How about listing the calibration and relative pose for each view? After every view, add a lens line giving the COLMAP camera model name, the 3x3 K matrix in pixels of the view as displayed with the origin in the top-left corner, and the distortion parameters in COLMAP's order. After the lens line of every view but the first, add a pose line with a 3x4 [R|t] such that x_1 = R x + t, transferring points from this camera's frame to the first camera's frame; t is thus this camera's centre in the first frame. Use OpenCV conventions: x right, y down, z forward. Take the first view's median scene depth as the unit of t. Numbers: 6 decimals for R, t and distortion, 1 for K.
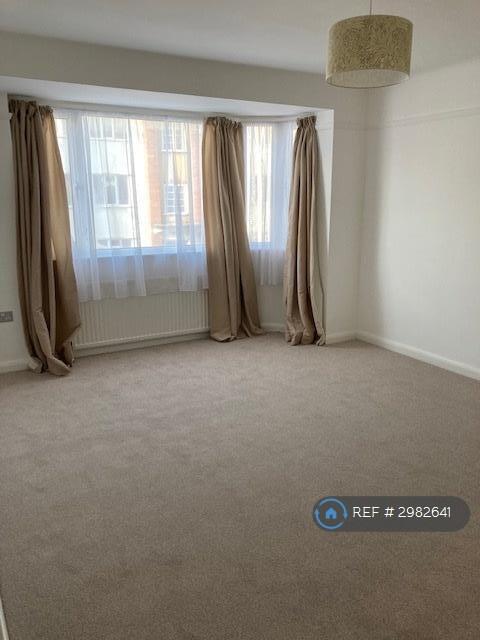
lens RADIAL K [[537.6, 0, 240.0], [0, 537.6, 320.0], [0, 0, 1]] dist [0.042851, -0.004094]
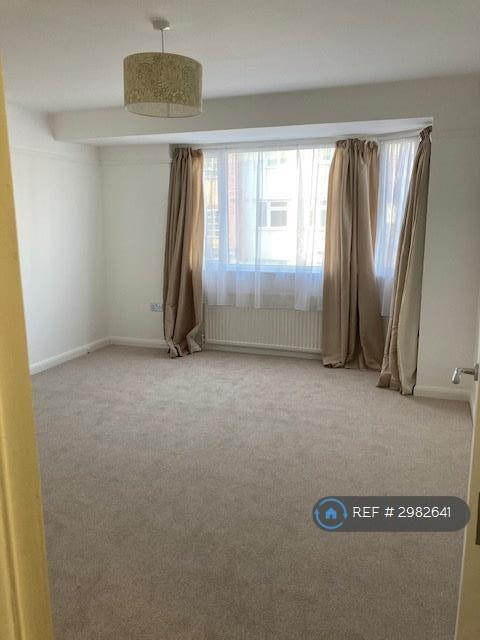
lens RADIAL K [[537.6, 0, 240.0], [0, 537.6, 320.0], [0, 0, 1]] dist [0.042851, -0.004094]
pose [[0.625658, 0.149007, -0.765734, 0.651600], [-0.178405, 0.982905, 0.045498, -0.063892], [0.759423, 0.108144, 0.641546, 0.262206]]
